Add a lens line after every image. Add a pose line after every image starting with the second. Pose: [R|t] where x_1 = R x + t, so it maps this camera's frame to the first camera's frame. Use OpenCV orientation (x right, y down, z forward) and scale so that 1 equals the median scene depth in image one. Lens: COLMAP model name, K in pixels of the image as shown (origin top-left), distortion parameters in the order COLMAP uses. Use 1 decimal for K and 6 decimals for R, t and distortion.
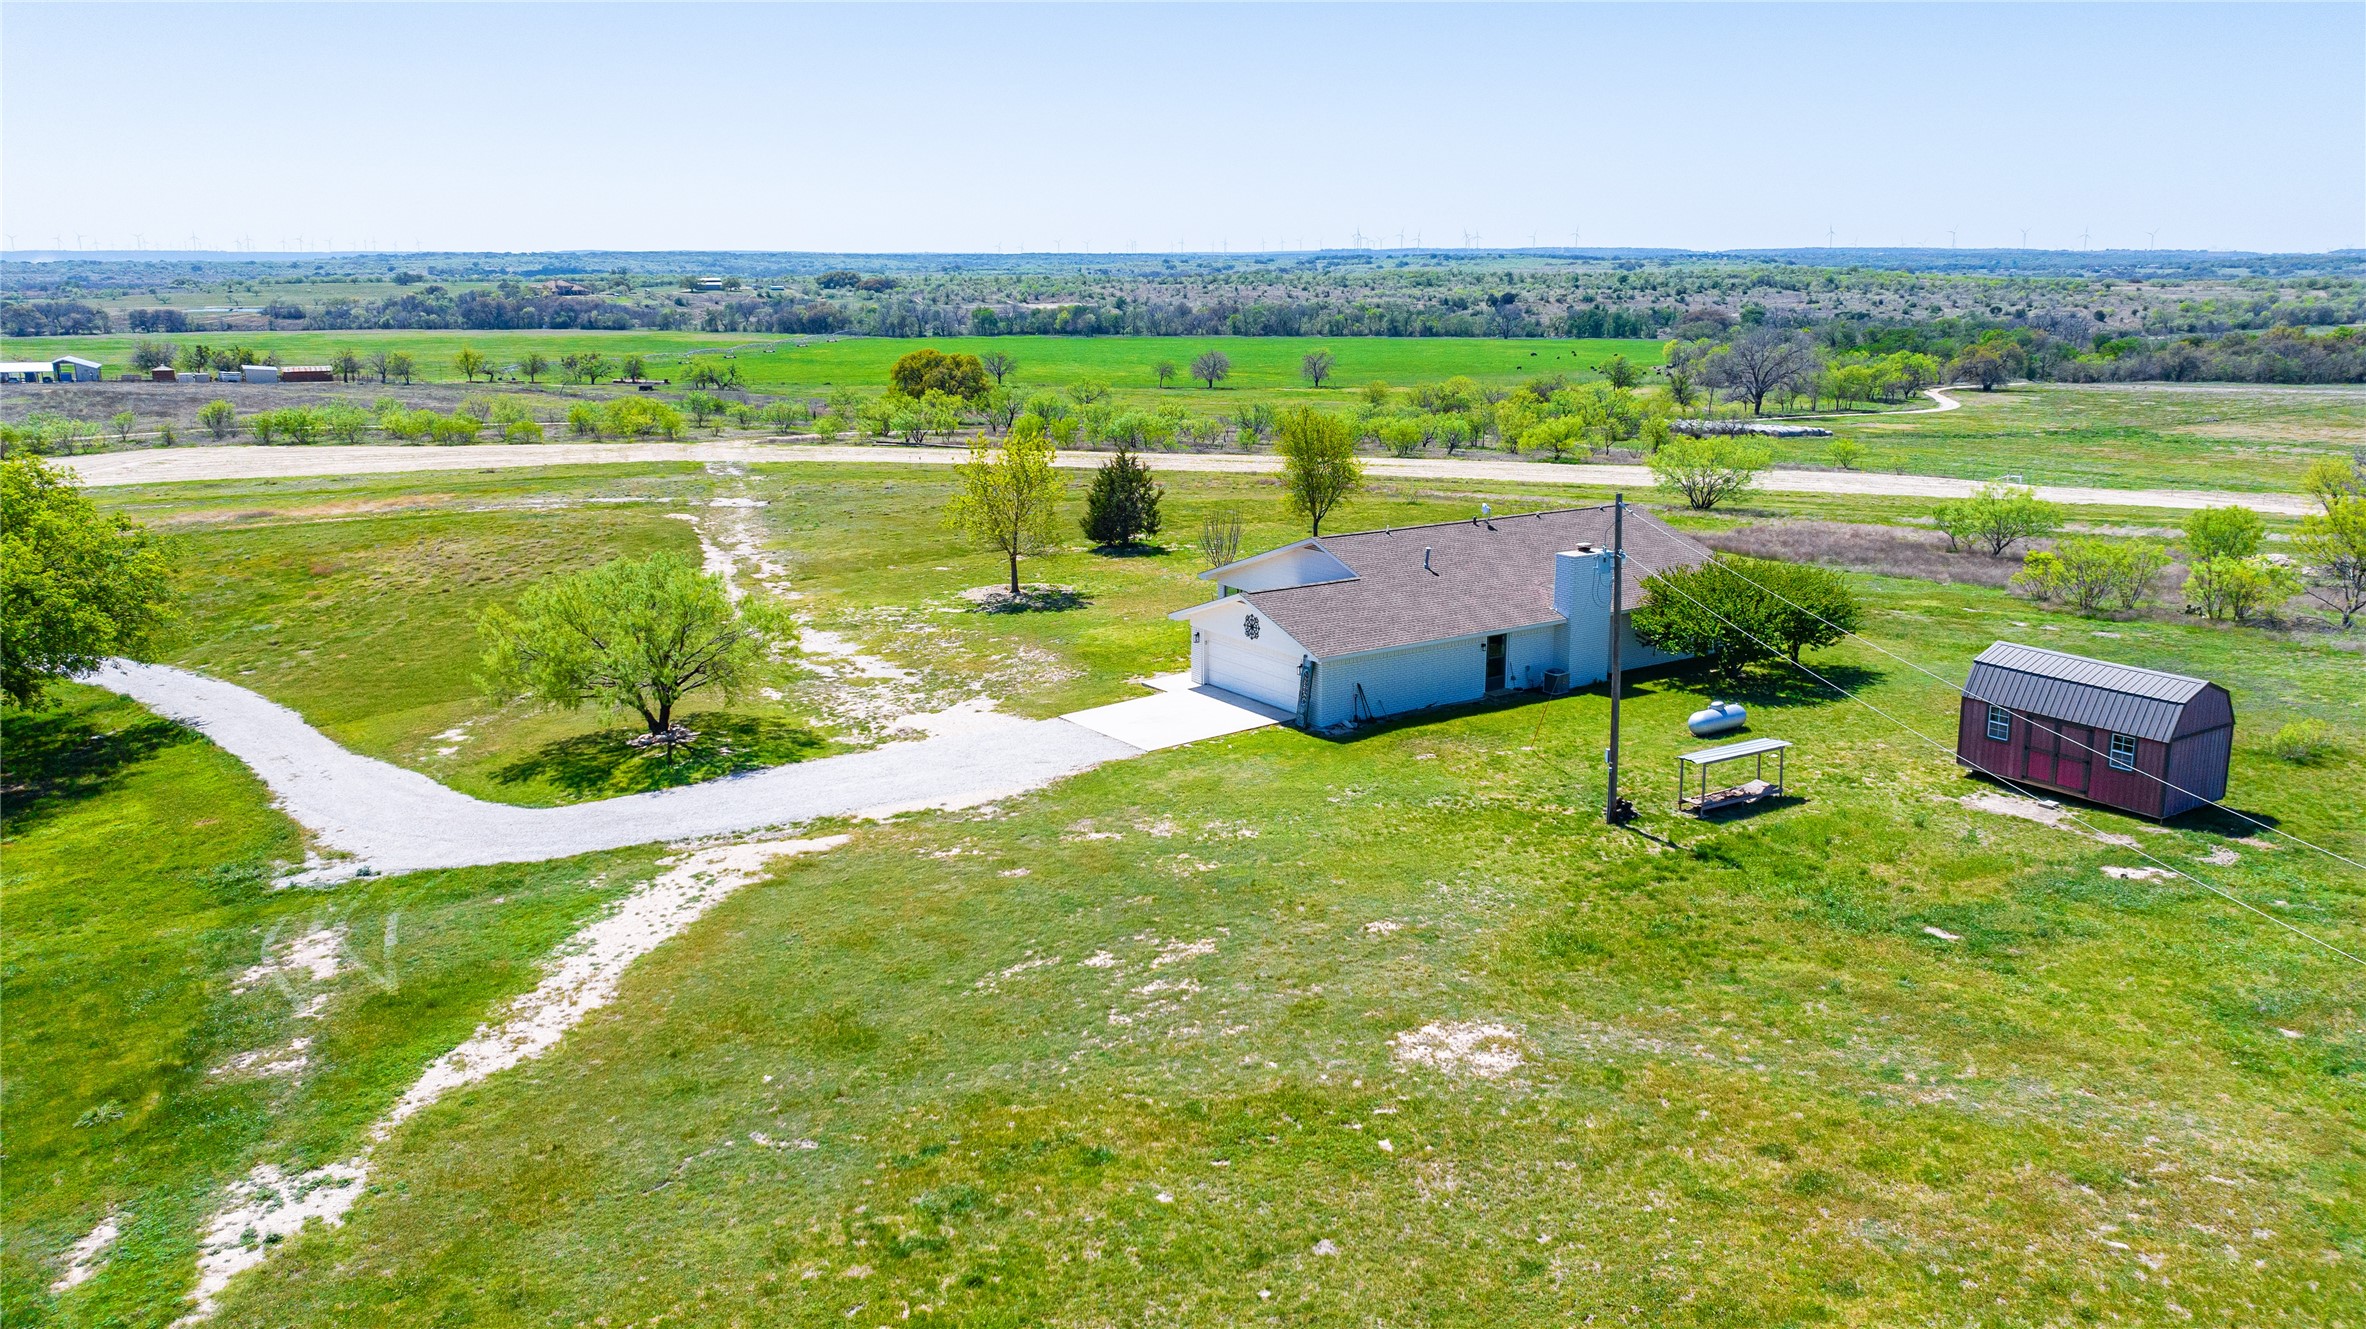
lens RADIAL K [[1734.0, 0, 1183.0], [0, 1734.0, 664.5], [0, 0, 1]] dist [-0.016457, 0.000409]
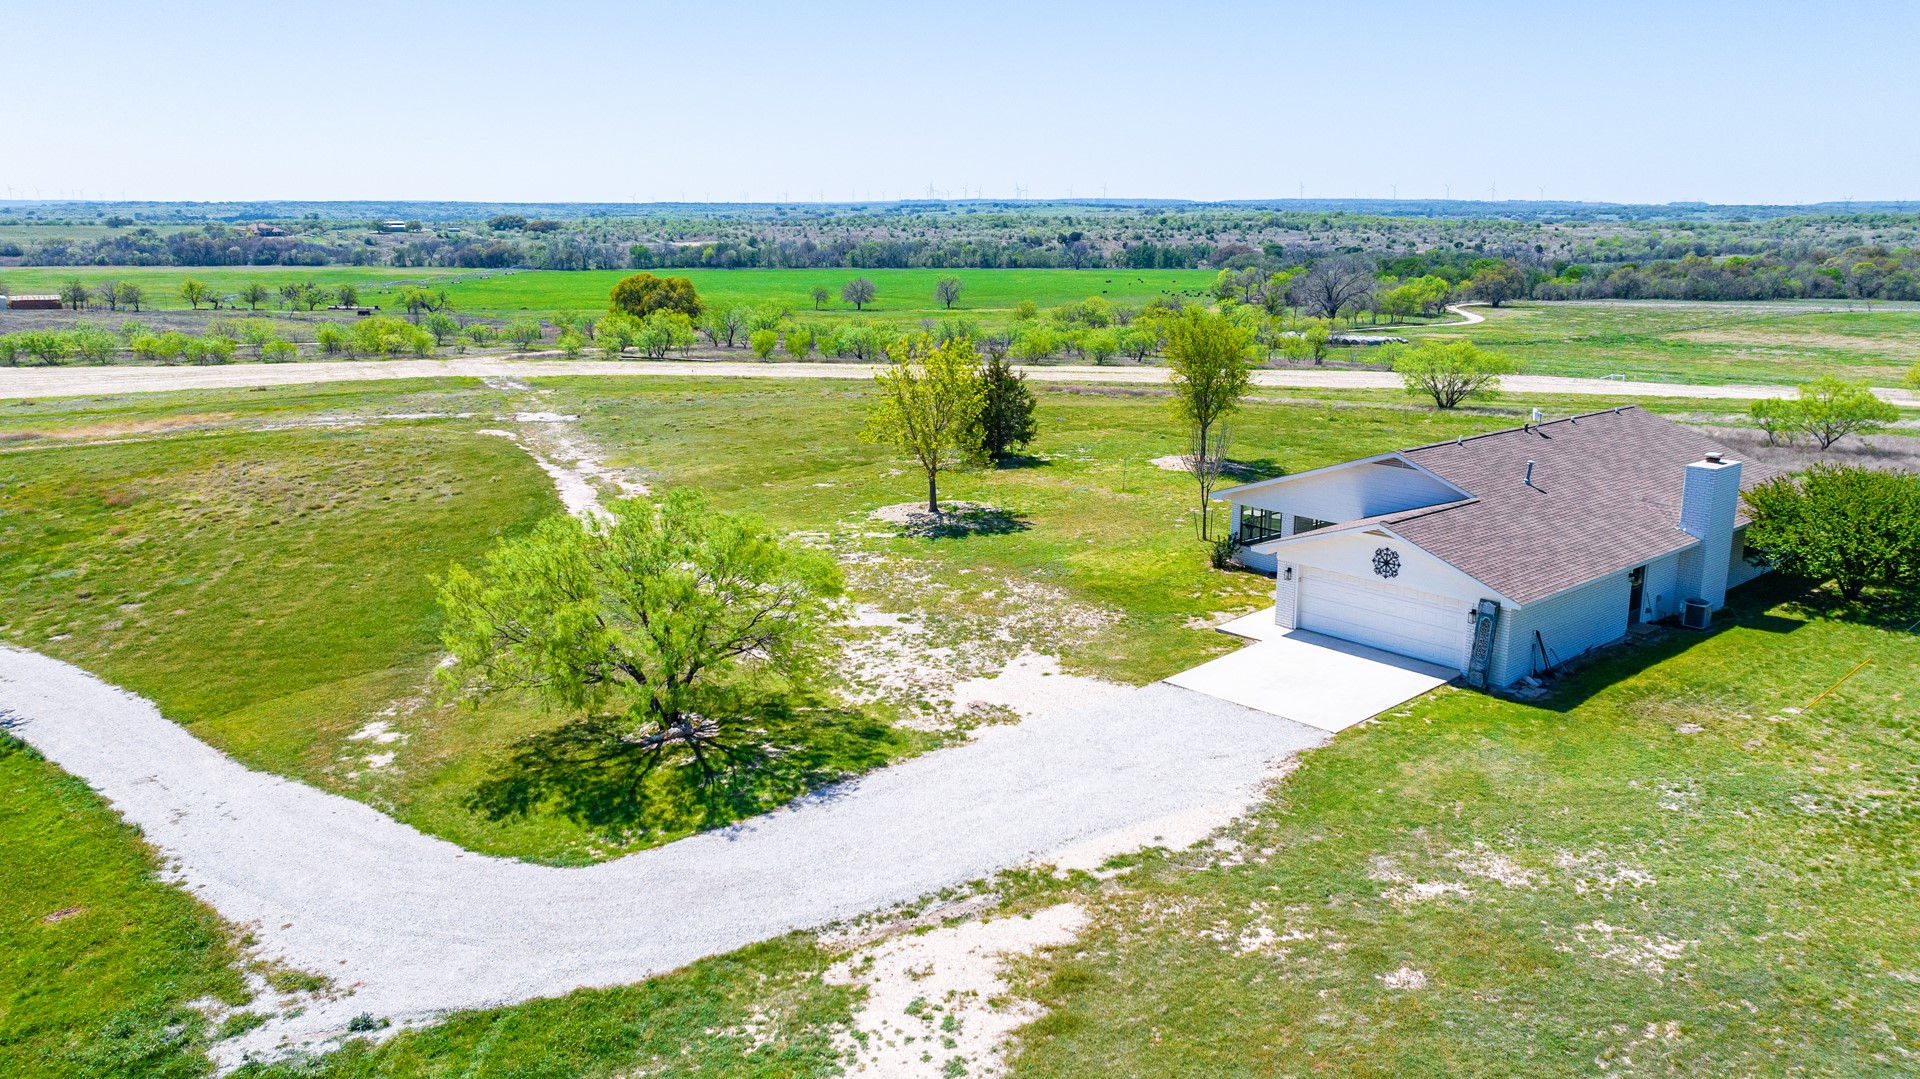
lens RADIAL K [[1402.7, 0, 960.0], [0, 1402.7, 539.5], [0, 0, 1]] dist [-0.031236, 0.031638]
pose [[0.992470, -0.026668, 0.119551, -0.044409], [0.026423, 0.999644, 0.003634, -0.007492], [-0.119606, -0.000448, 0.992821, 0.066356]]
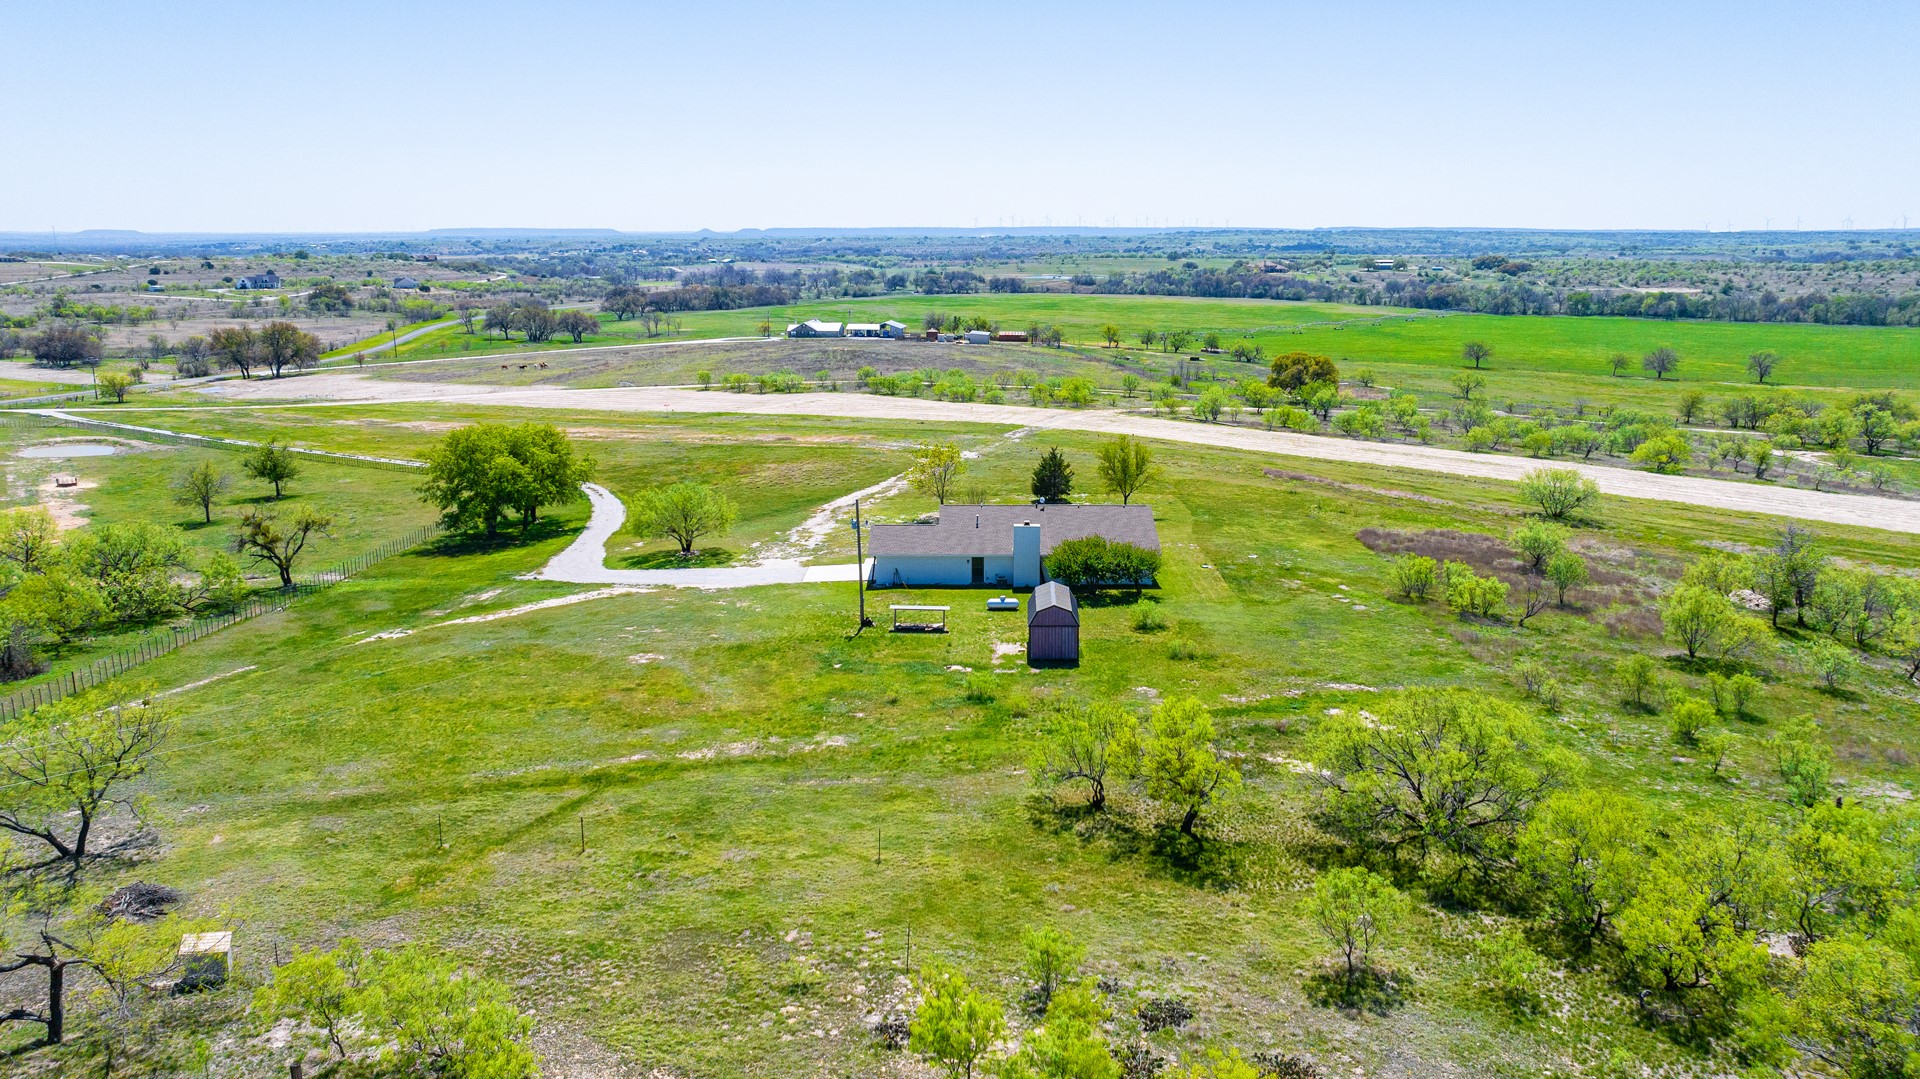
lens RADIAL K [[1407.1, 0, 960.0], [0, 1407.1, 539.5], [0, 0, 1]] dist [-0.016457, 0.000409]
pose [[0.826204, 0.118411, -0.550787, 0.215134], [-0.125703, 0.991762, 0.024654, -0.015183], [0.549169, 0.048866, 0.834282, -0.095736]]
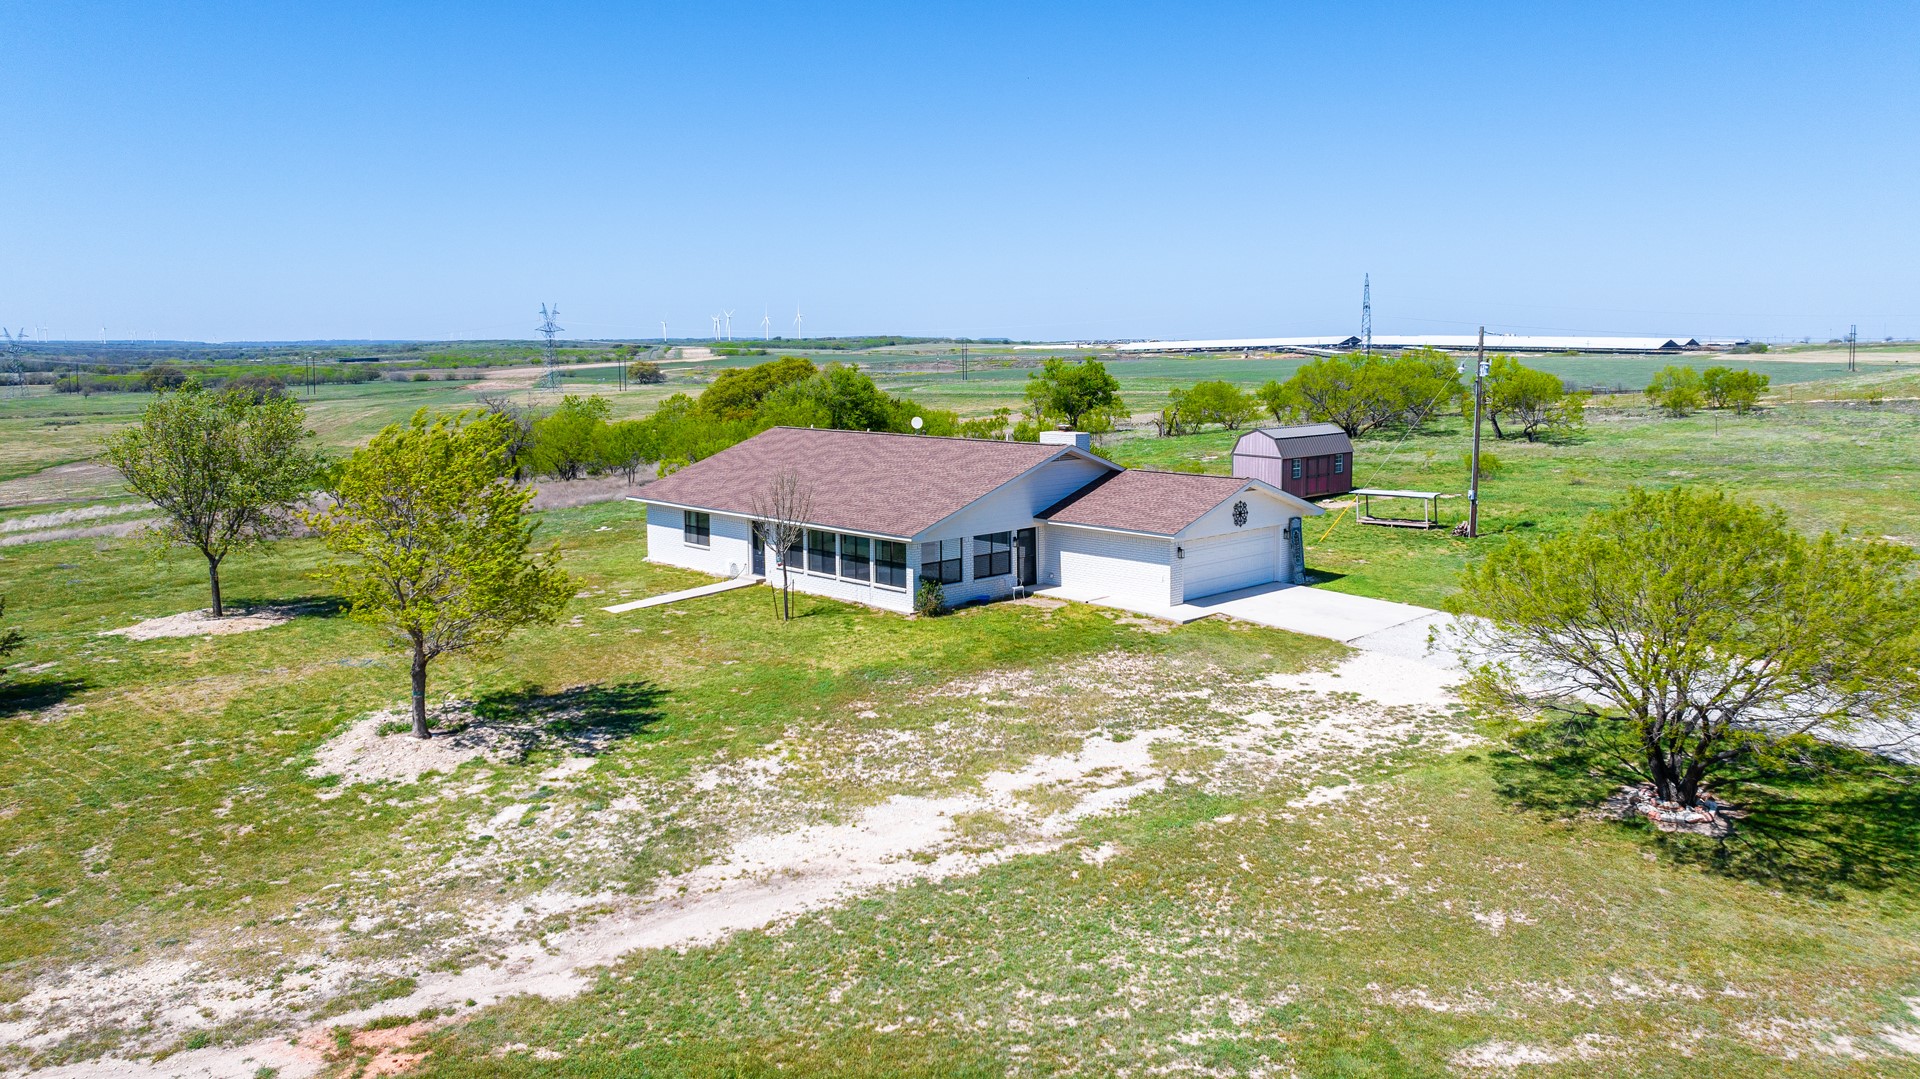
lens RADIAL K [[1407.1, 0, 960.0], [0, 1407.1, 539.5], [0, 0, 1]] dist [-0.016457, 0.000409]
pose [[-0.179934, -0.135414, 0.974313, -0.128080], [0.228942, 0.957515, 0.175360, -0.033087], [-0.956666, 0.254614, -0.141288, 0.231505]]
